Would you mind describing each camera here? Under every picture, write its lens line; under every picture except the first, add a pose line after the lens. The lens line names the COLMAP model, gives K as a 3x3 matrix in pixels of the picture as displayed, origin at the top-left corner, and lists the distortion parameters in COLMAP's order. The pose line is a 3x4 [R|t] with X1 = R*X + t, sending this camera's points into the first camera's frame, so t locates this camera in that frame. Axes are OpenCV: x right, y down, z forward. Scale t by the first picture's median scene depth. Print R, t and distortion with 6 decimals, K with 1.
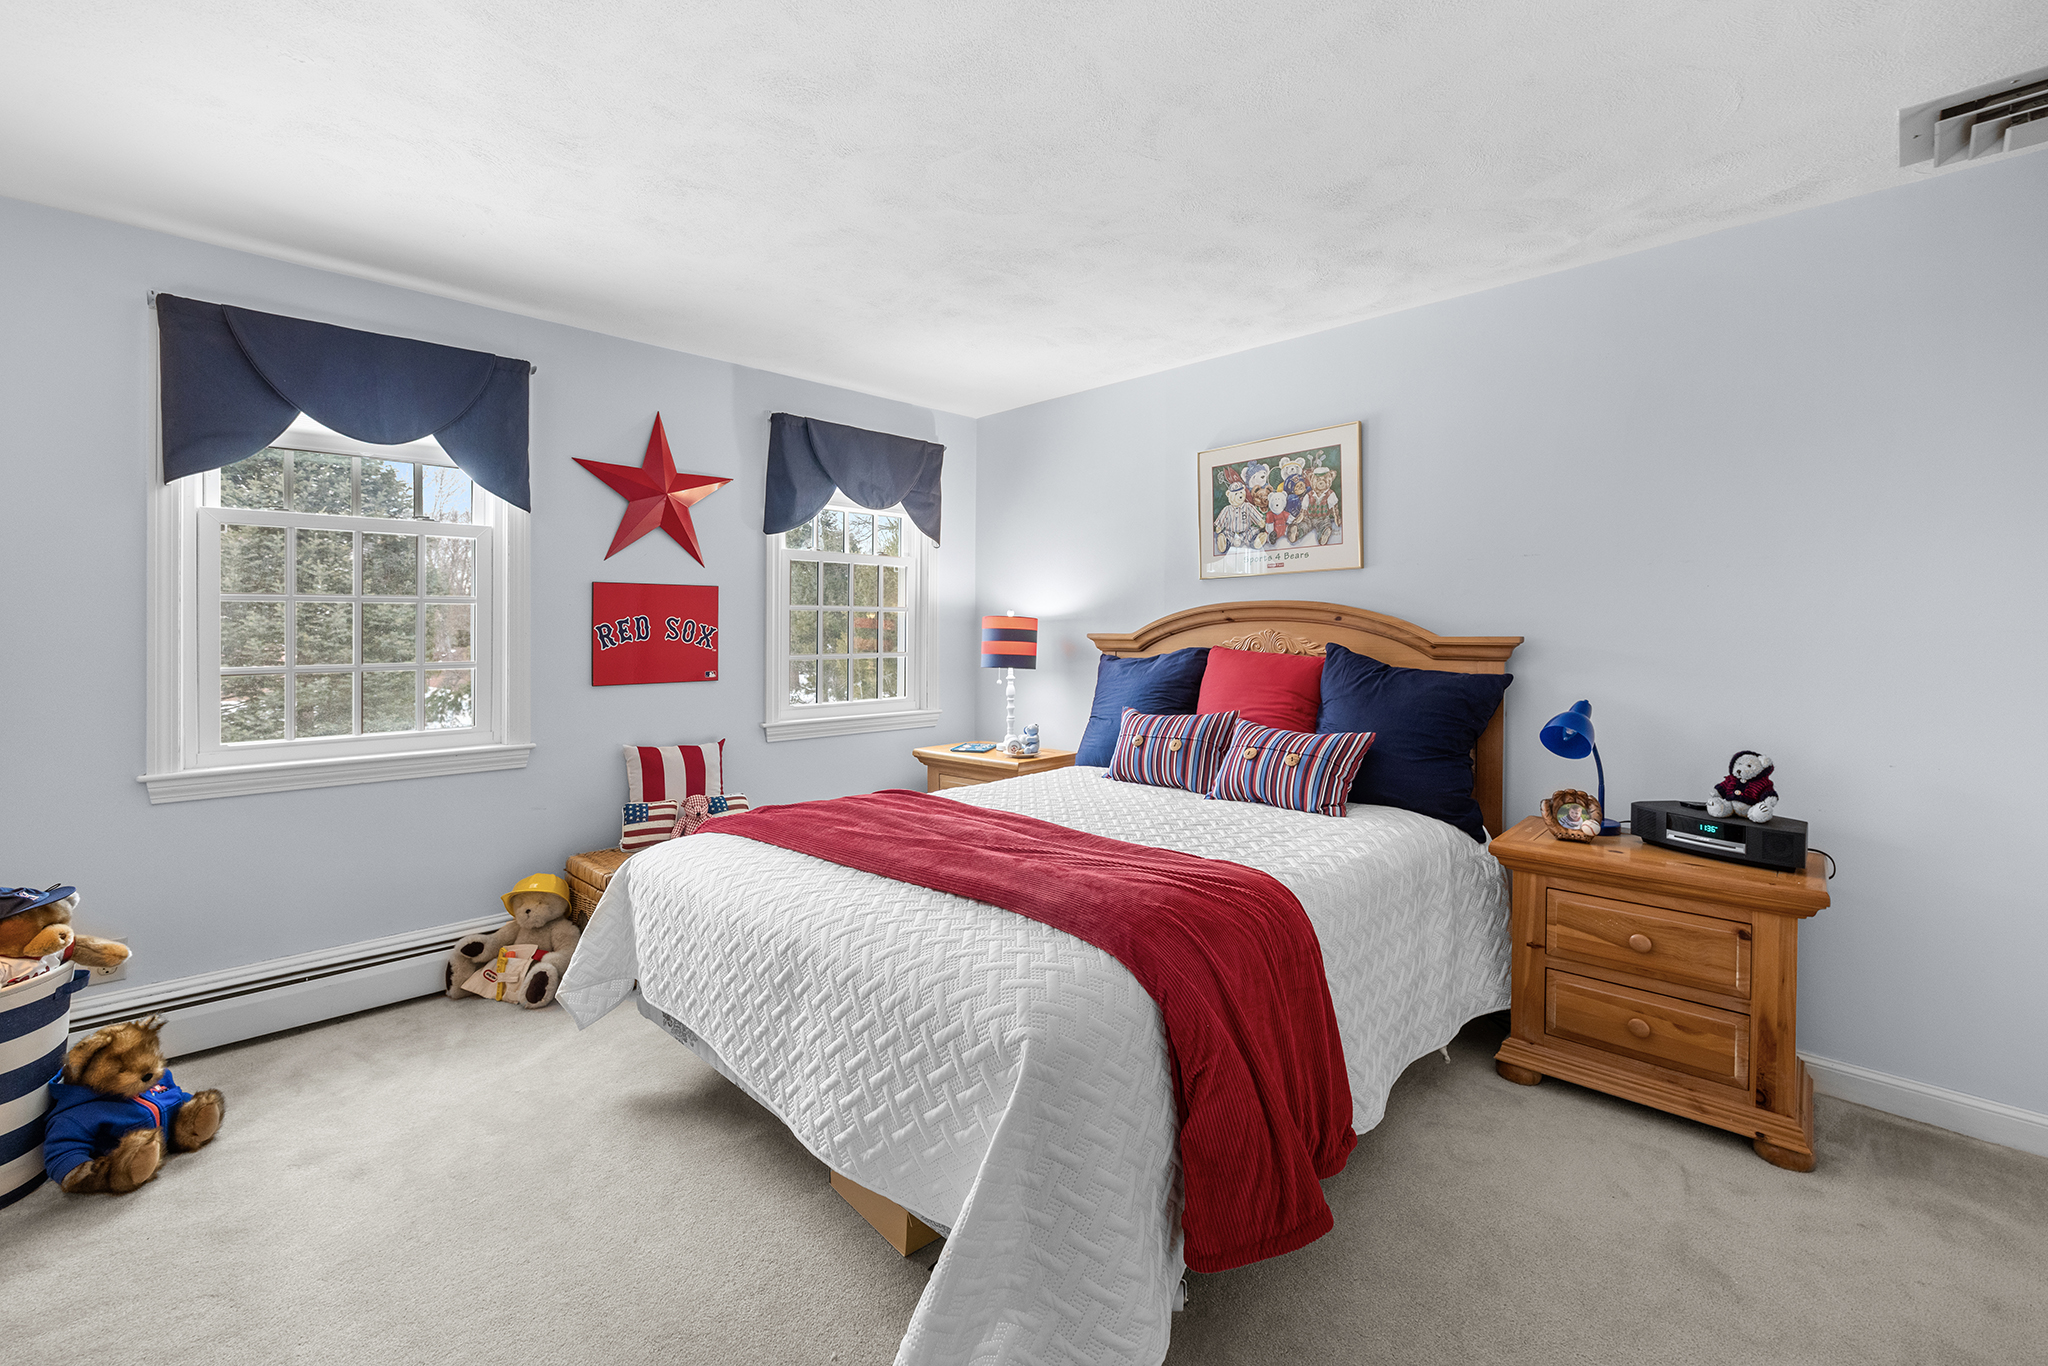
lens RADIAL K [[852.9, 0, 1031.9], [0, 852.9, 629.9], [0, 0, 1]] dist [-0.002075, 0.000841]
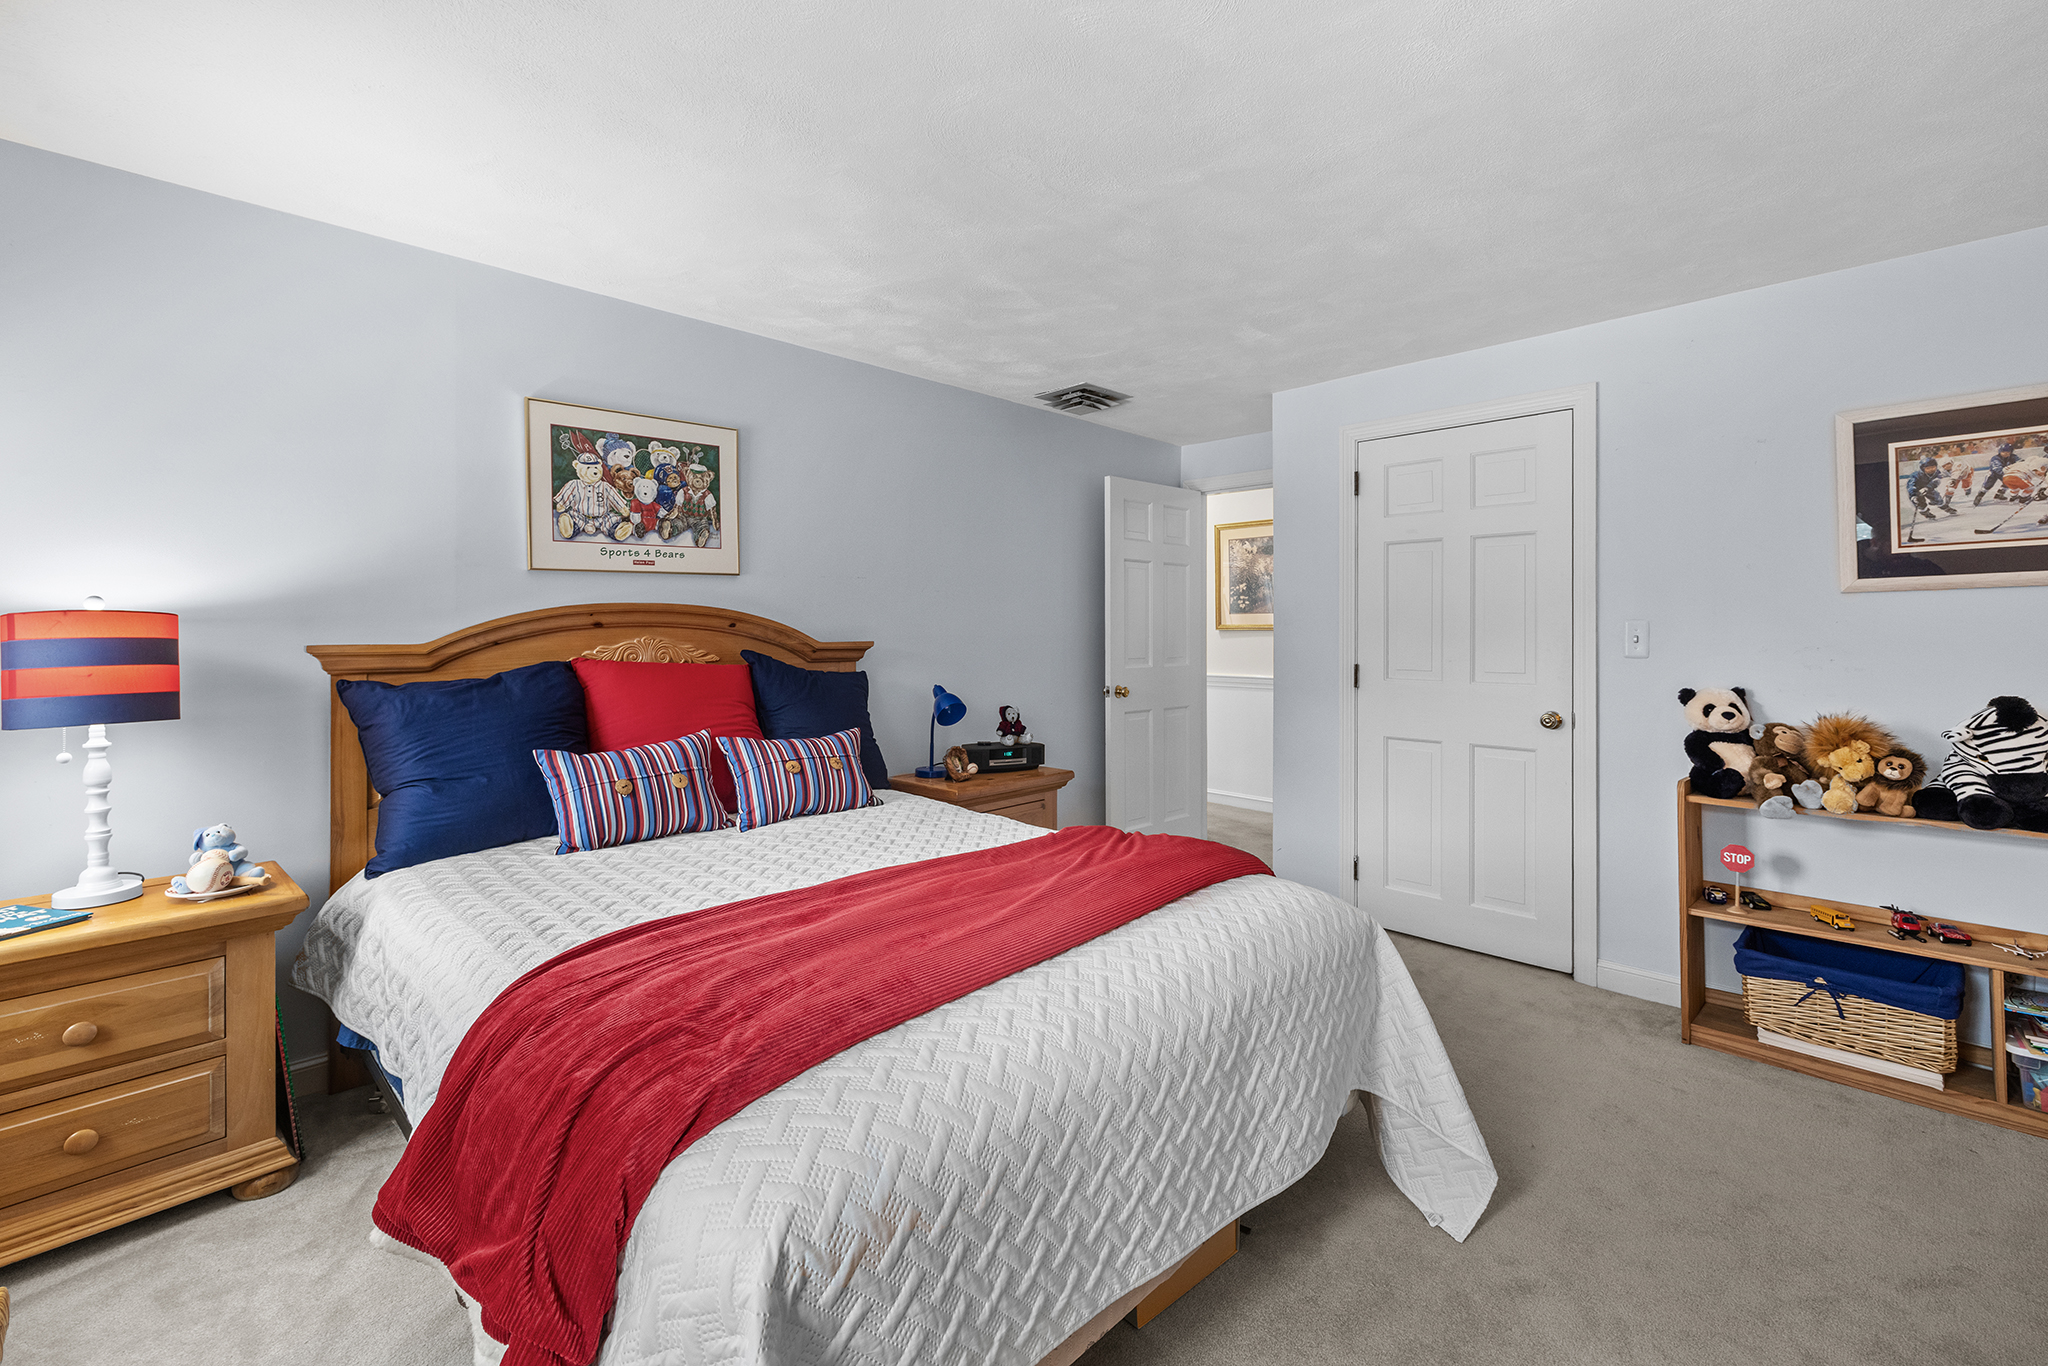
lens RADIAL K [[852.9, 0, 1031.8], [0, 852.9, 633.6], [0, 0, 1]] dist [-0.002075, 0.000841]
pose [[0.031154, -0.000683, 0.999514, -0.568400], [0.003531, 0.999994, 0.000573, -0.002722], [-0.999508, 0.003511, 0.031157, 0.580420]]
